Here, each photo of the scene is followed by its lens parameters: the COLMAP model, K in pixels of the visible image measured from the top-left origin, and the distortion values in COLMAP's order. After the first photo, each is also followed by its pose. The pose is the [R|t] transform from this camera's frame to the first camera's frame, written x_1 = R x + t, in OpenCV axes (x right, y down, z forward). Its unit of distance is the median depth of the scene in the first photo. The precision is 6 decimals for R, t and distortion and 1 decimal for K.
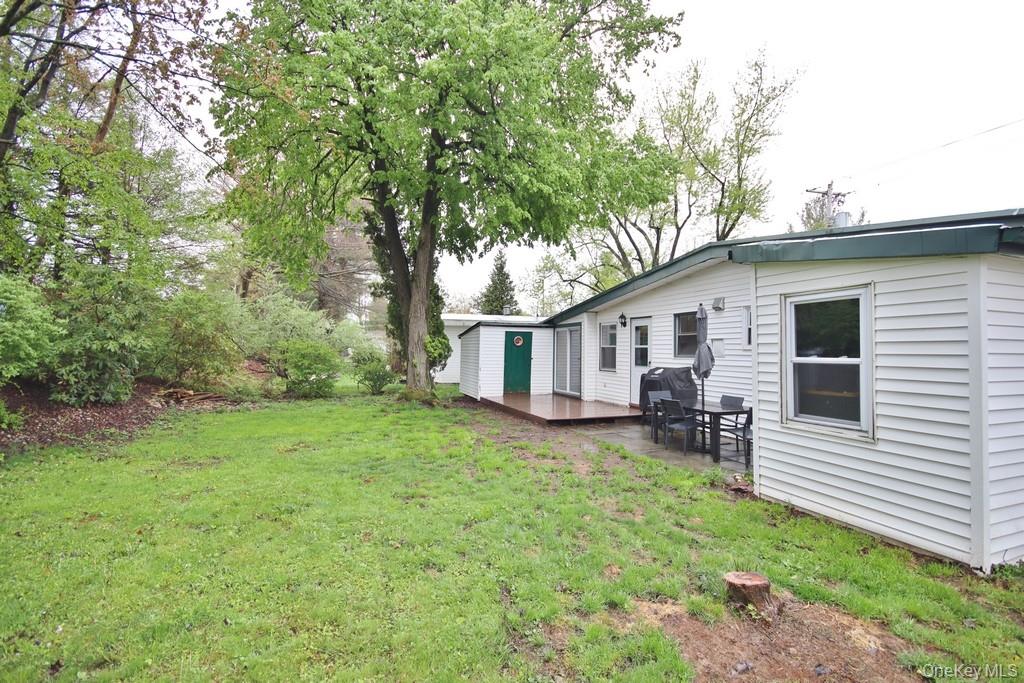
lens RADIAL K [[454.9, 0, 512.0], [0, 454.9, 341.5], [0, 0, 1]] dist [-0.000729, -0.000143]
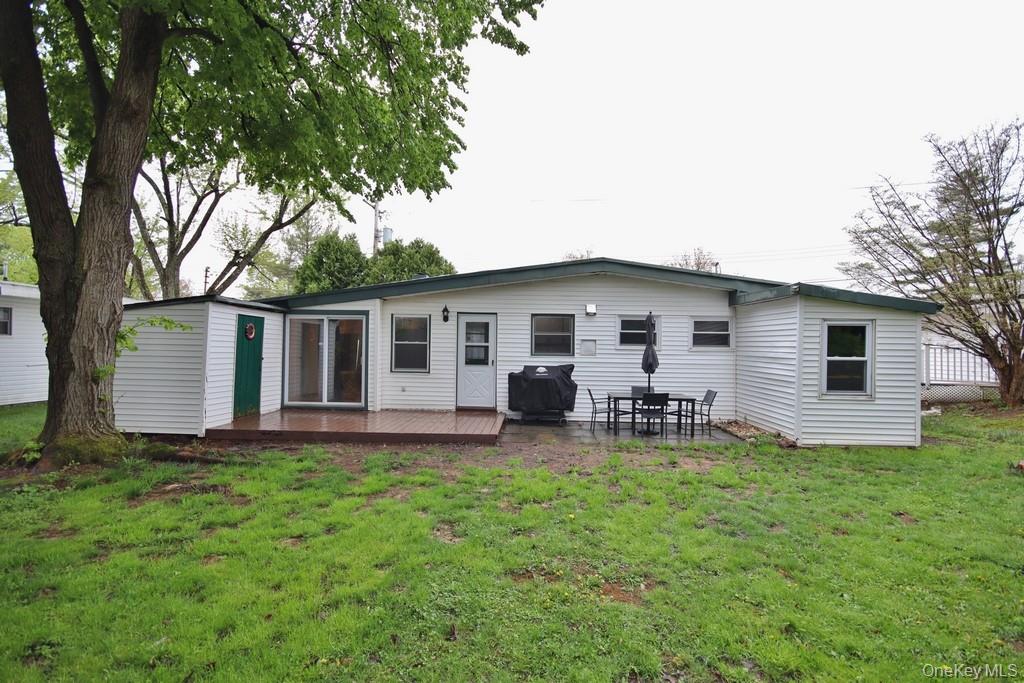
lens RADIAL K [[469.8, 0, 512.0], [0, 469.8, 341.5], [0, 0, 1]] dist [-0.004408, -0.000804]
pose [[0.409126, 0.015074, 0.912354, -0.742389], [-0.028350, 0.999591, -0.003803, 0.008978], [-0.912038, -0.024310, 0.409386, 0.701274]]
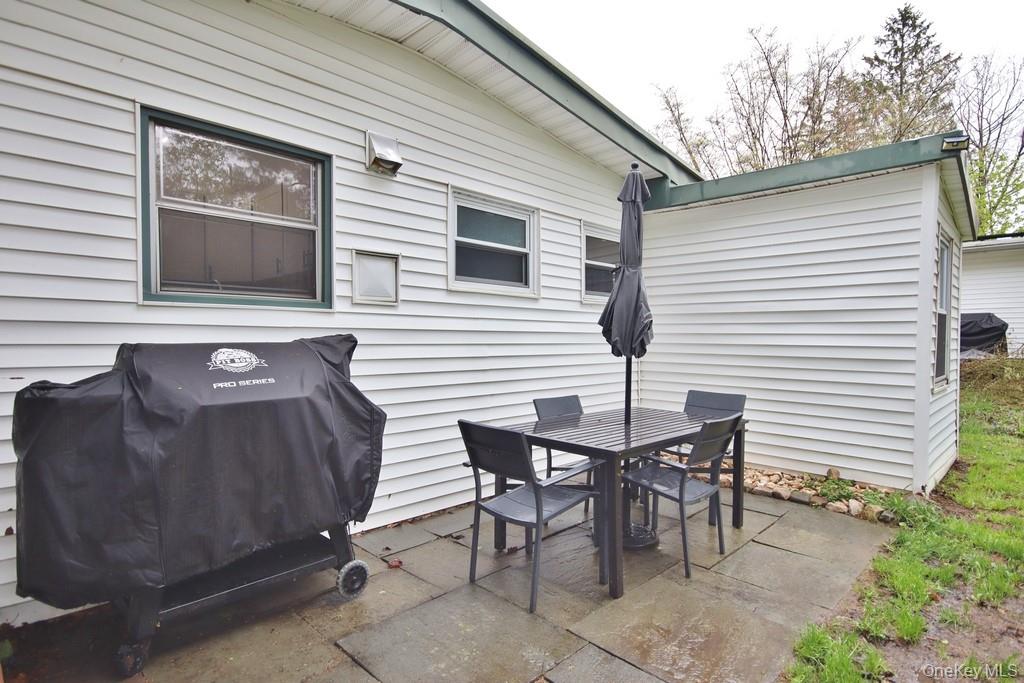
lens RADIAL K [[537.7, 0, 512.0], [0, 537.7, 341.5], [0, 0, 1]] dist [0.000311, 0.000110]
pose [[-0.423830, -0.015383, 0.905611, 0.042814], [-0.029824, 0.999551, 0.003020, 0.057656], [-0.905251, -0.025729, -0.424098, 1.102508]]
